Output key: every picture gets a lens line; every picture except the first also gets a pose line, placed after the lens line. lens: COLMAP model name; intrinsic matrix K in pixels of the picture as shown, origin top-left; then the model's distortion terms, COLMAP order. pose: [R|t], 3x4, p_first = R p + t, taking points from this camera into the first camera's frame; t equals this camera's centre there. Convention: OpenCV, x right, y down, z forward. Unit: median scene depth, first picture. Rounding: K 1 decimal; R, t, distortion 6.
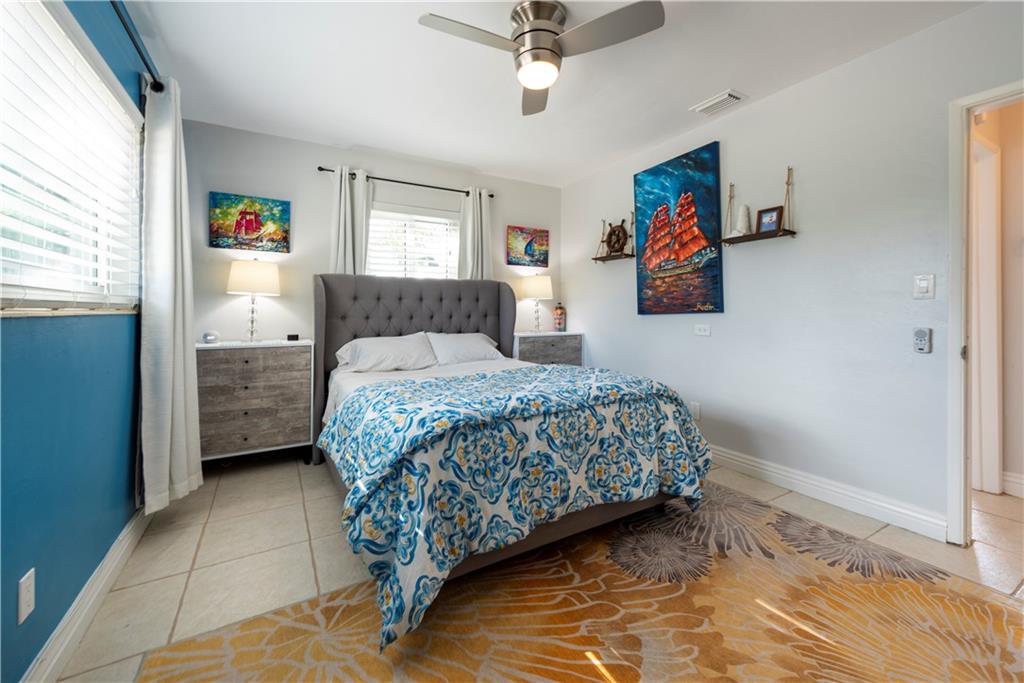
lens RADIAL K [[415.3, 0, 524.5], [0, 415.3, 307.6], [0, 0, 1]] dist [0.012488, -0.004185]
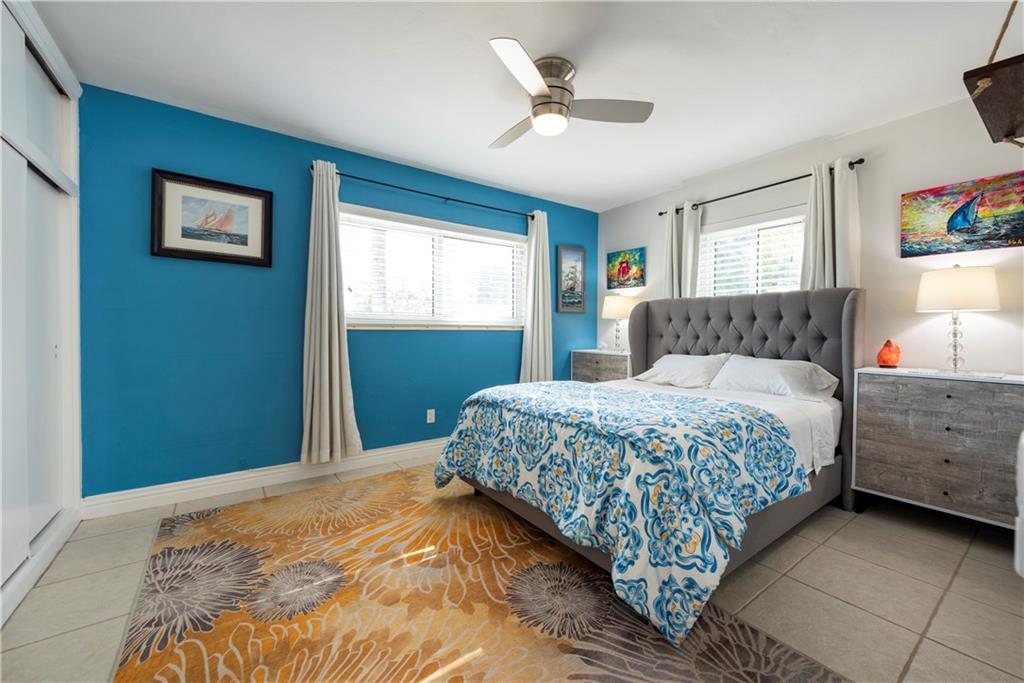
lens RADIAL K [[415.3, 0, 512.8], [0, 415.3, 332.8], [0, 0, 1]] dist [0.012488, -0.004185]
pose [[0.062522, 0.009627, -0.997997, 0.758914], [0.000156, 0.999953, 0.009656, 0.003708], [0.998044, -0.000760, 0.062518, 0.529016]]
